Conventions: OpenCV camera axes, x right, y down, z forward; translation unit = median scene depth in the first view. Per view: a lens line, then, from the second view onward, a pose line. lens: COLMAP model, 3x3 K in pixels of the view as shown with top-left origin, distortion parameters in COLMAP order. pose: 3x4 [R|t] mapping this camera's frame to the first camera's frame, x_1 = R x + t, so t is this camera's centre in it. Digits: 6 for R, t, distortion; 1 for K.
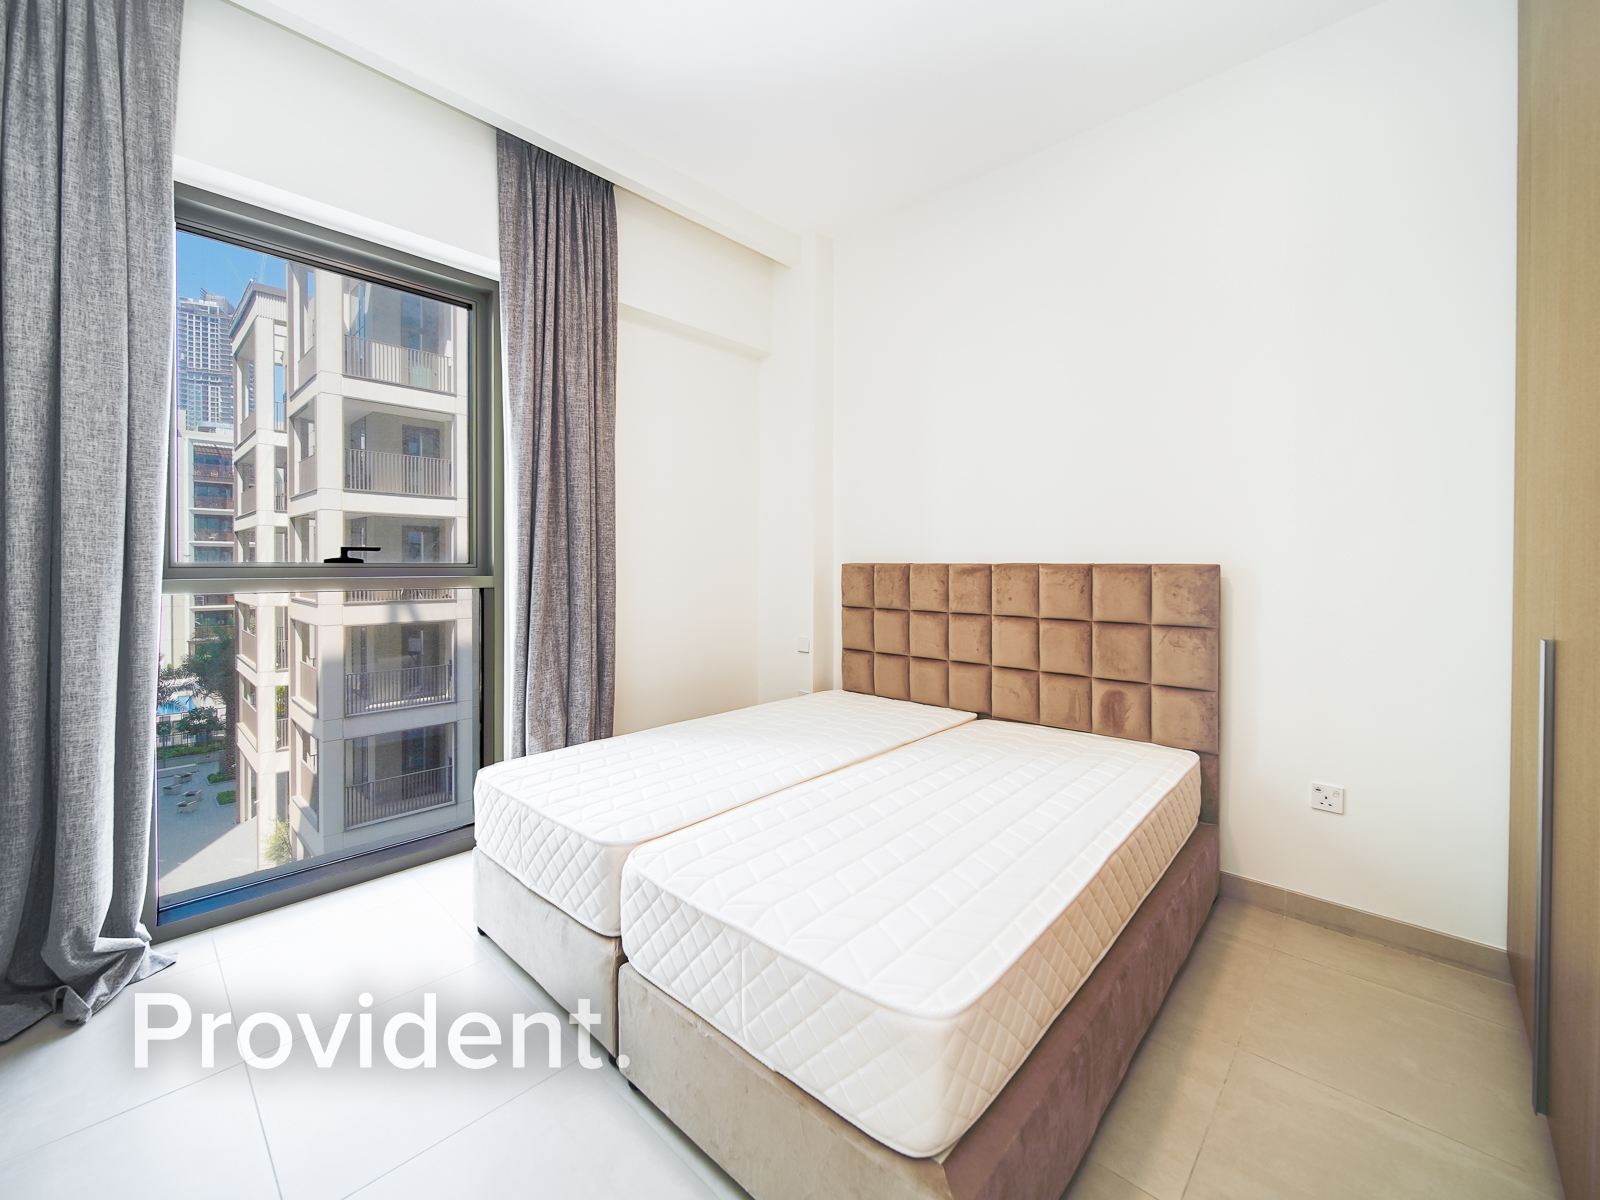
lens RADIAL K [[644.5, 0, 768.7], [0, 644.5, 567.3], [0, 0, 1]] dist [0.002750, -0.000544]
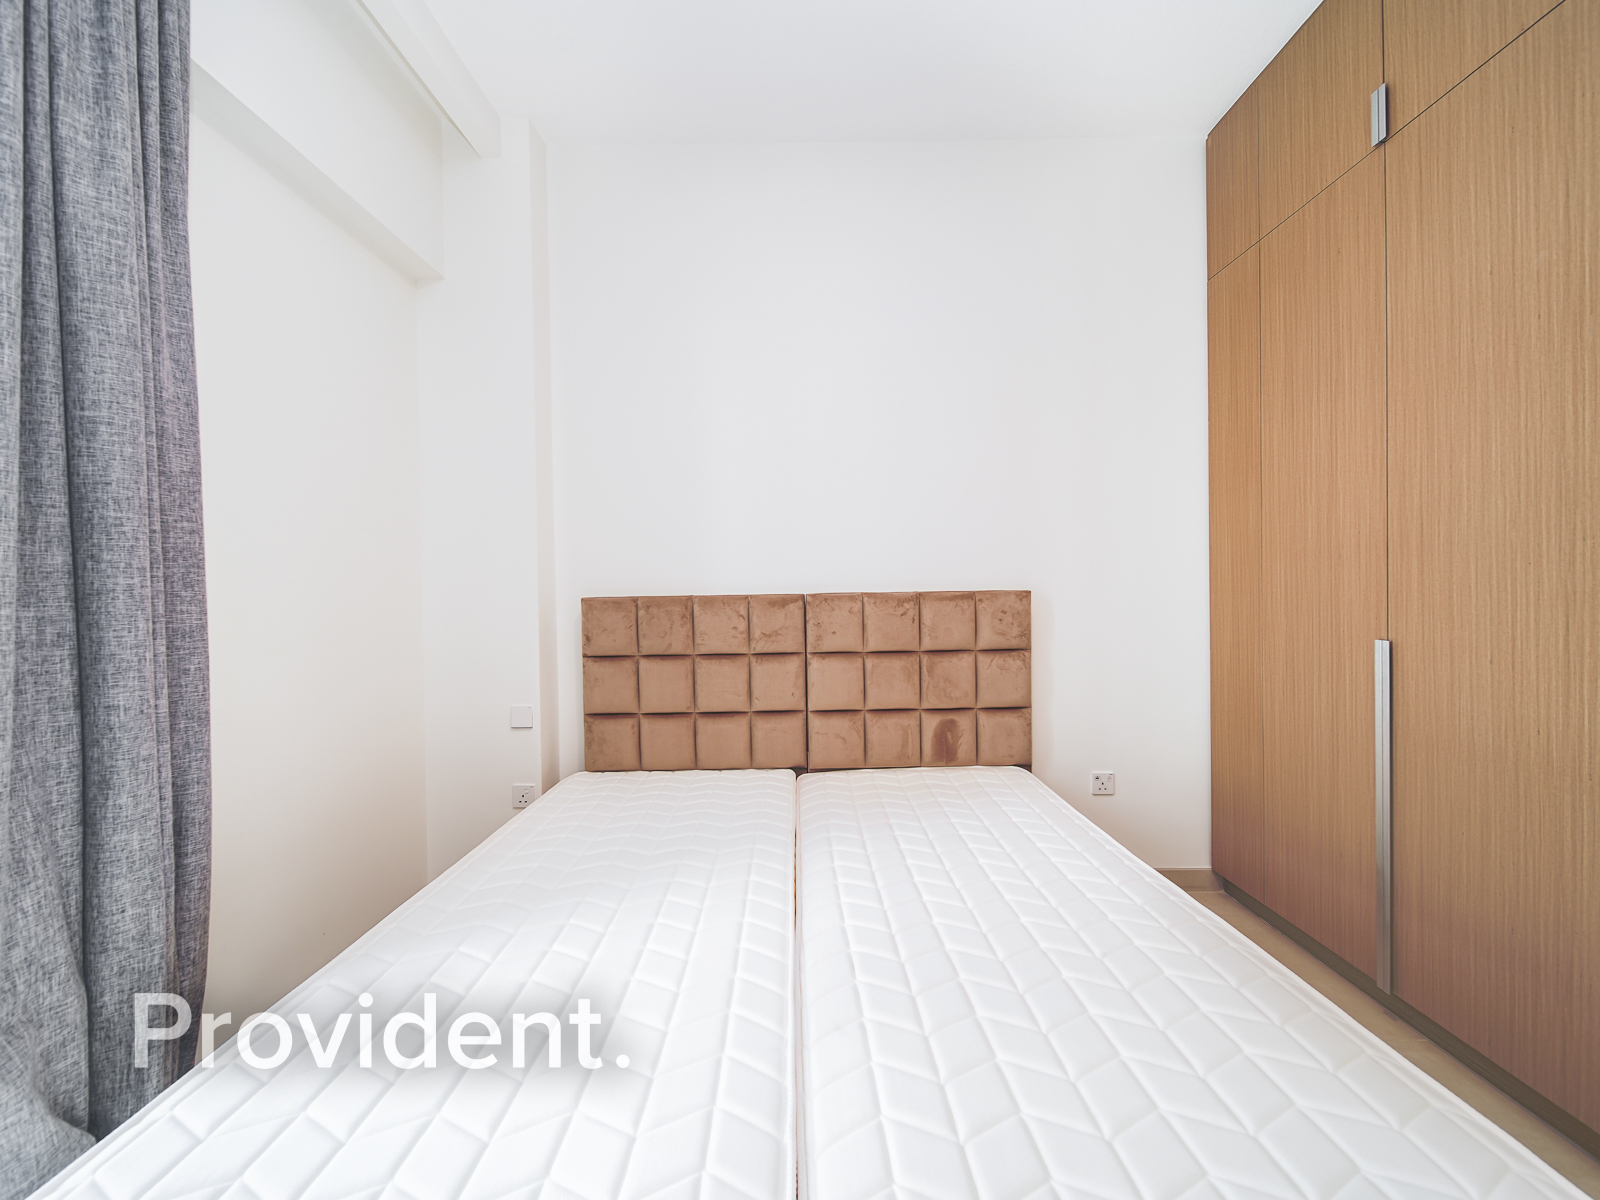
lens RADIAL K [[644.5, 0, 803.1], [0, 644.5, 597.9], [0, 0, 1]] dist [0.002750, -0.000544]
pose [[0.717347, -0.019179, 0.696452, -0.263567], [0.023105, 0.999726, 0.003733, -0.003393], [-0.696333, 0.013414, 0.717593, 0.380658]]
